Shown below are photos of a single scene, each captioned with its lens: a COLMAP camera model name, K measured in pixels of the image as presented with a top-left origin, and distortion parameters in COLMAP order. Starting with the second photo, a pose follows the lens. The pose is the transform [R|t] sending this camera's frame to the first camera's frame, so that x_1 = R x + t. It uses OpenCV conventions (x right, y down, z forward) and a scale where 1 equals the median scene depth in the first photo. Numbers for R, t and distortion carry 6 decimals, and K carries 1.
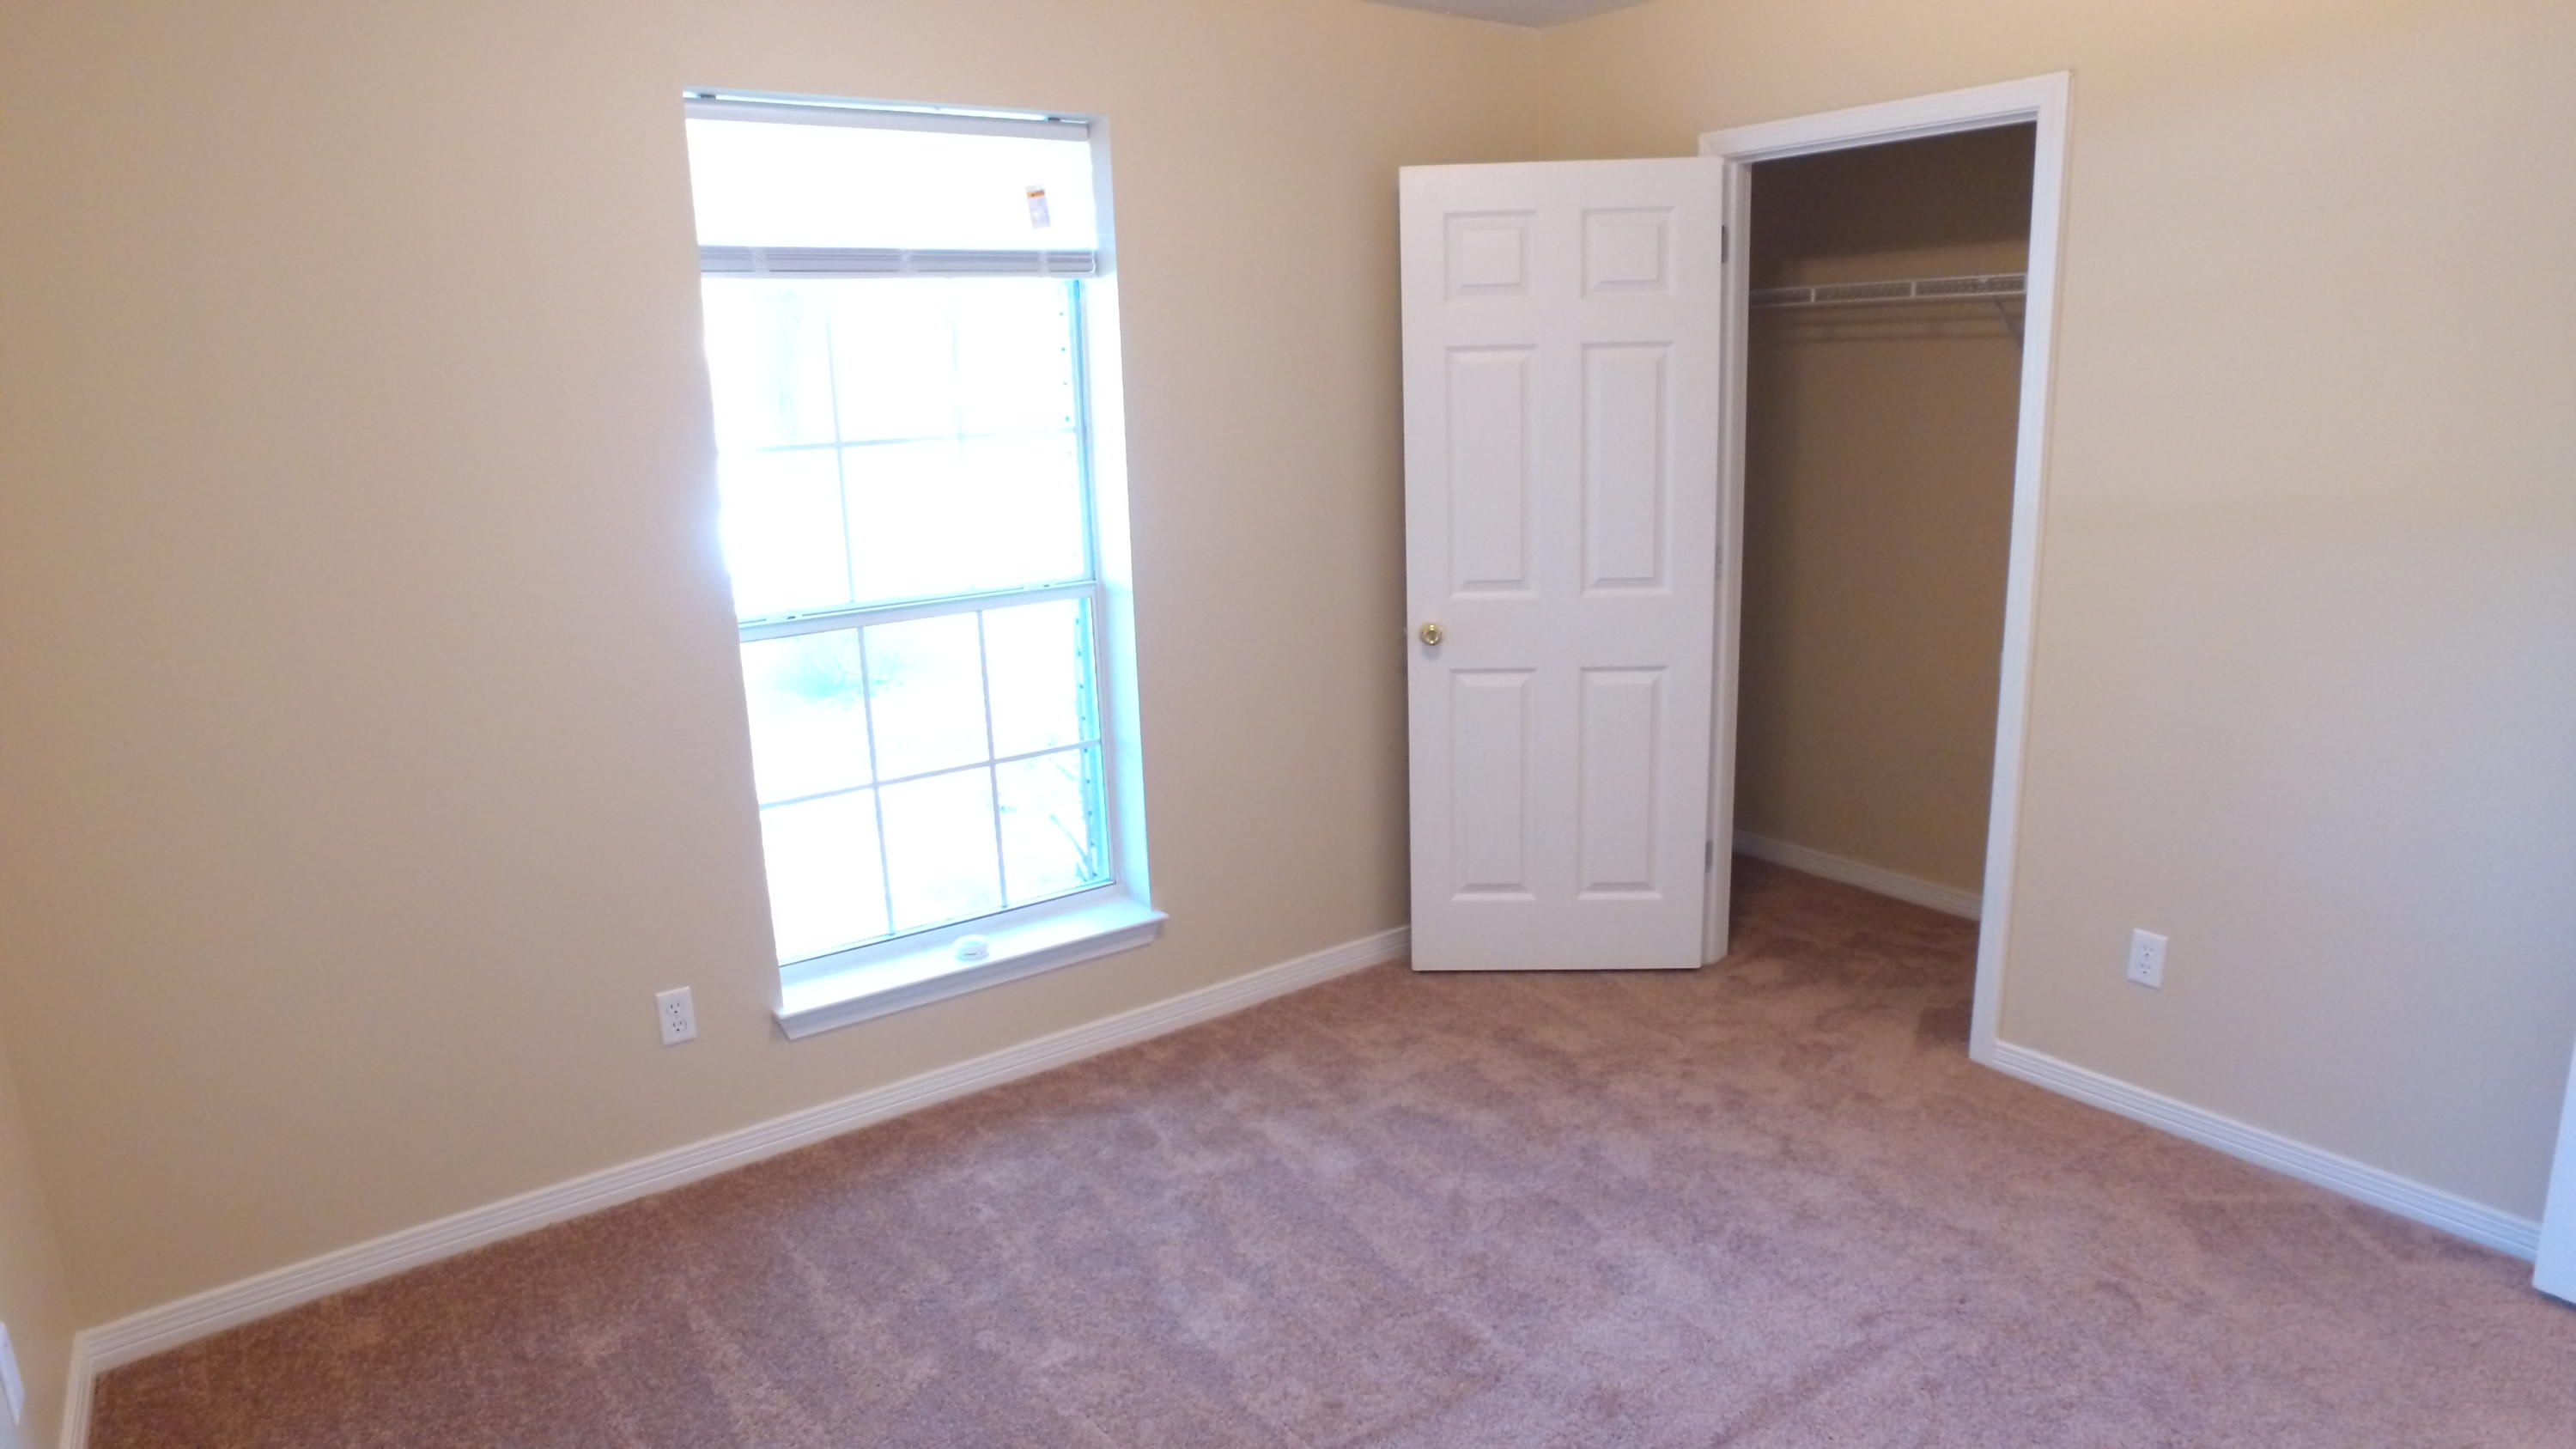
lens RADIAL K [[1500.9, 0, 1286.1], [0, 1500.9, 731.1], [0, 0, 1]] dist [-0.120047, 0.091274]
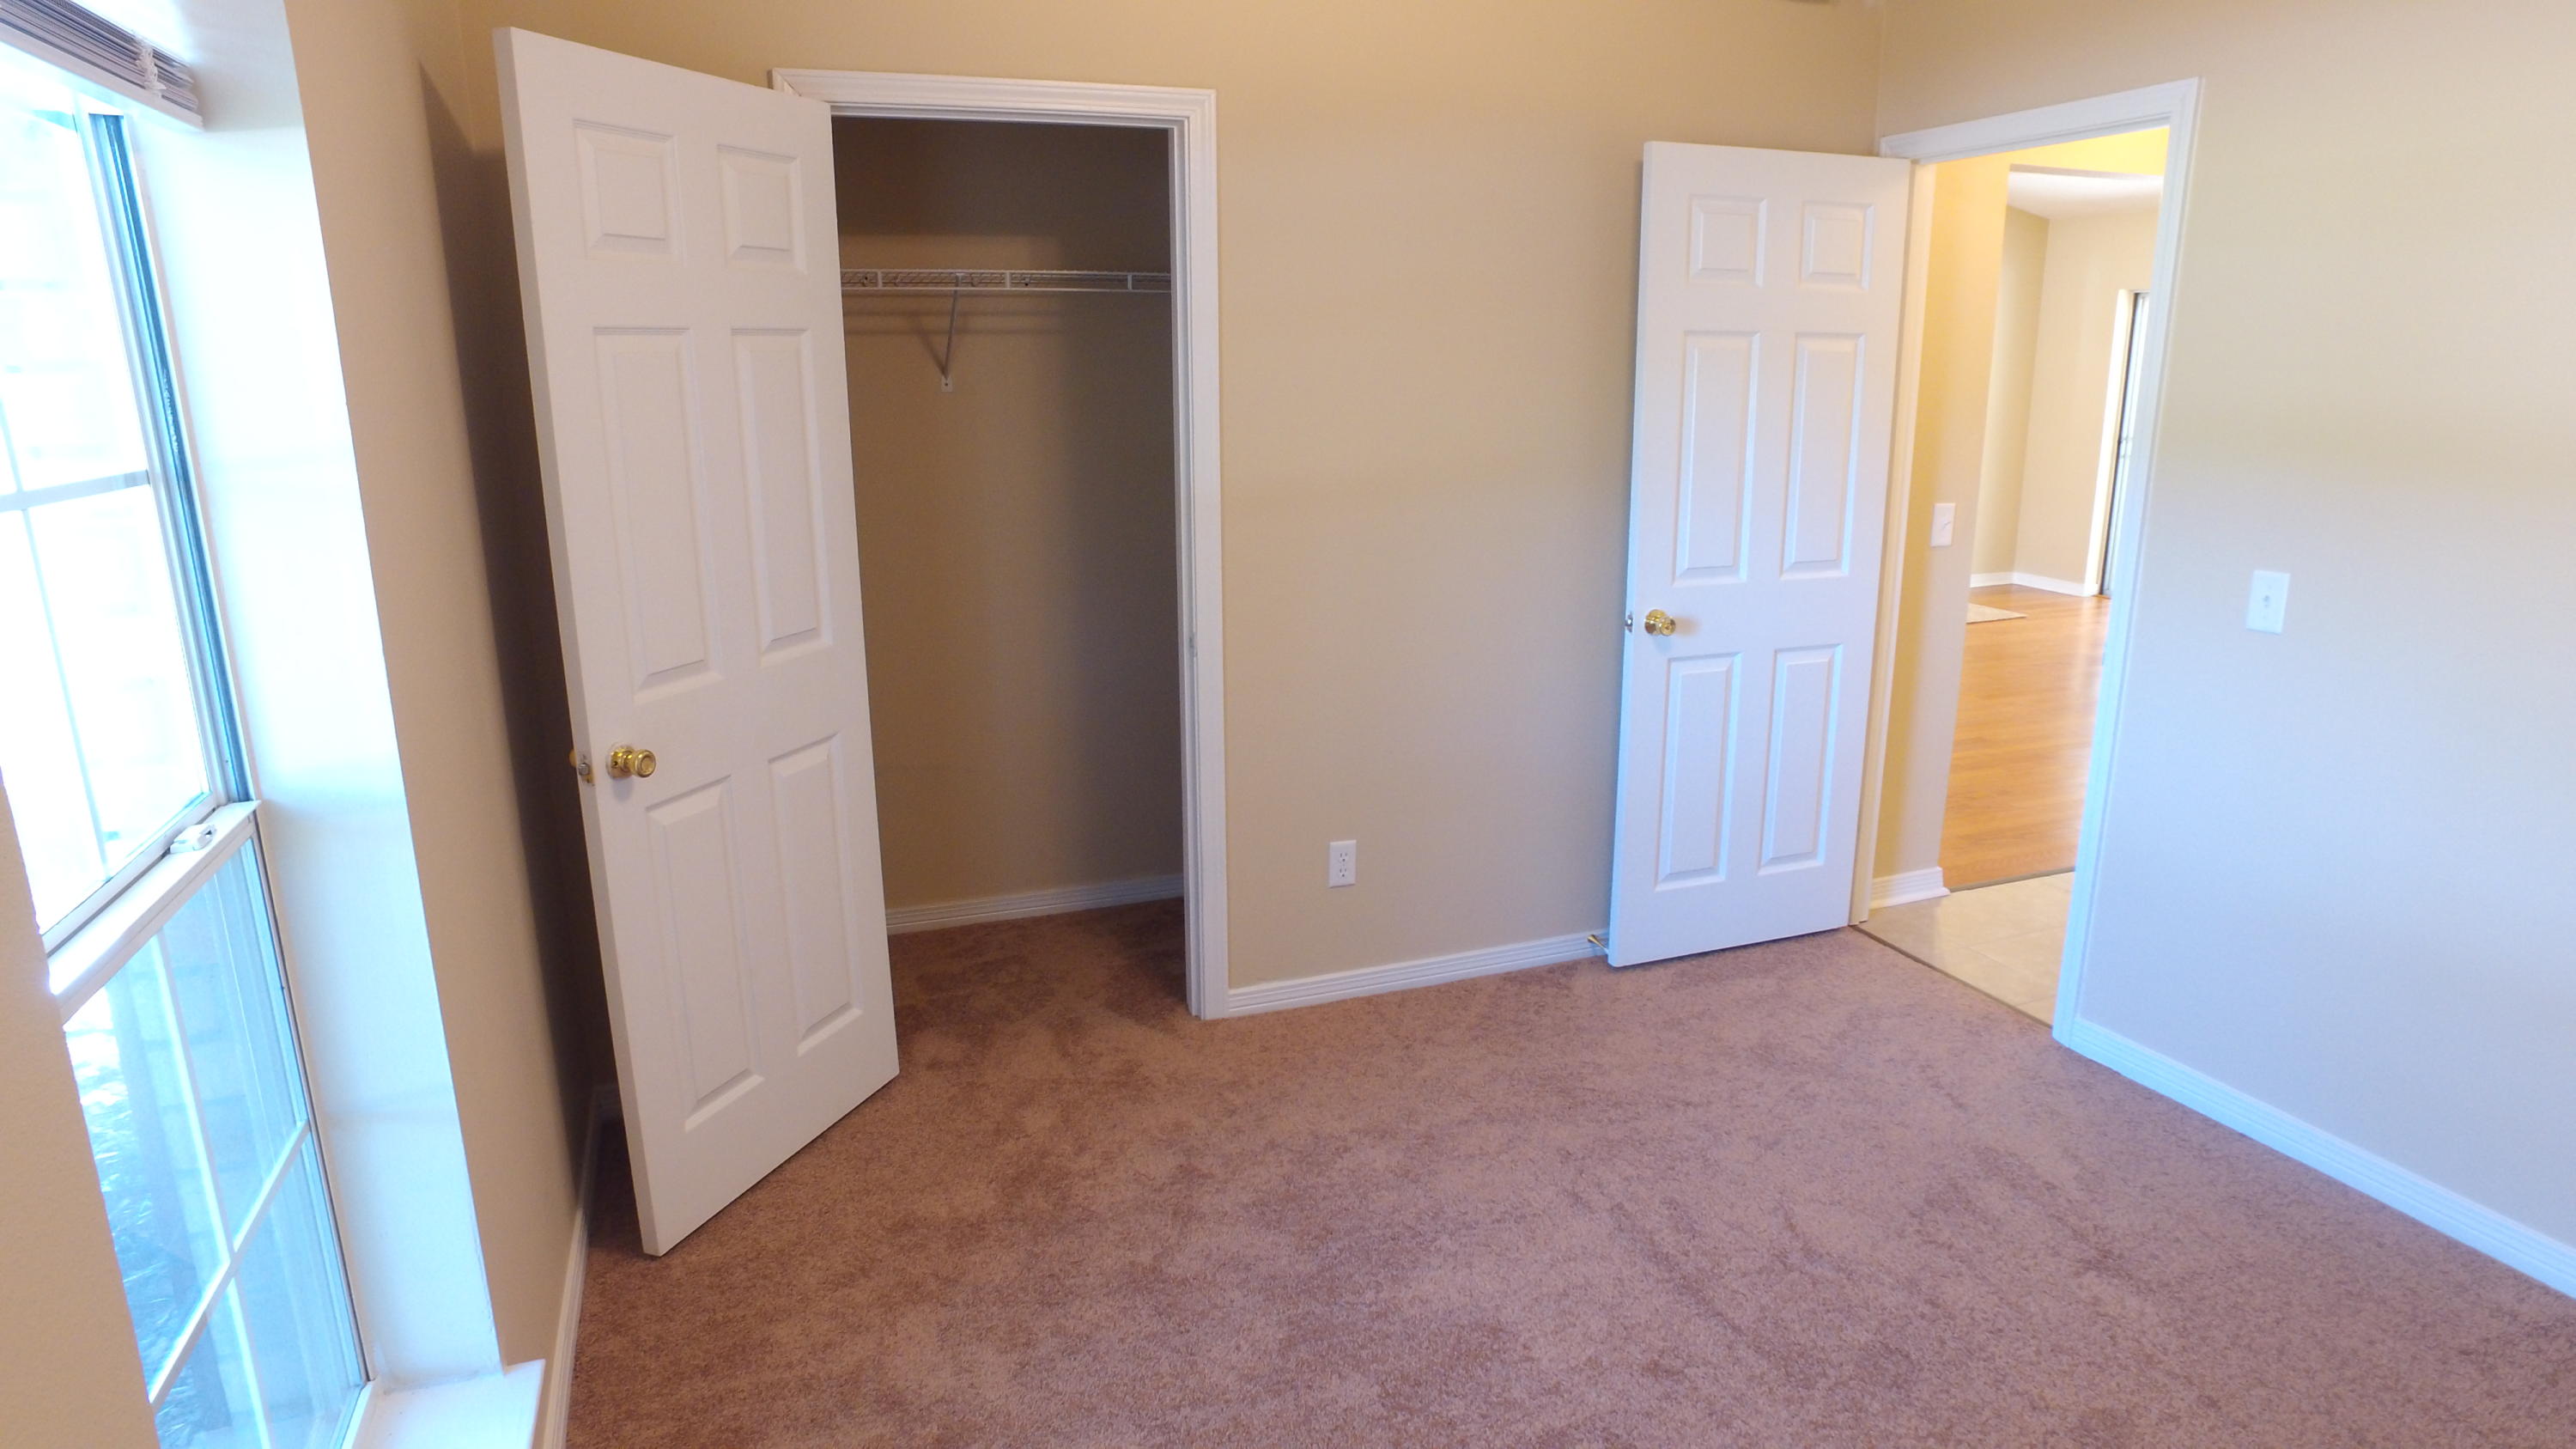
lens RADIAL K [[1500.9, 0, 1286.1], [0, 1500.9, 731.1], [0, 0, 1]] dist [-0.120047, 0.091274]
pose [[0.260784, -0.206565, 0.943039, -0.486460], [0.214365, 0.964845, 0.152062, -0.127047], [-0.941297, 0.162499, 0.295896, 0.590899]]
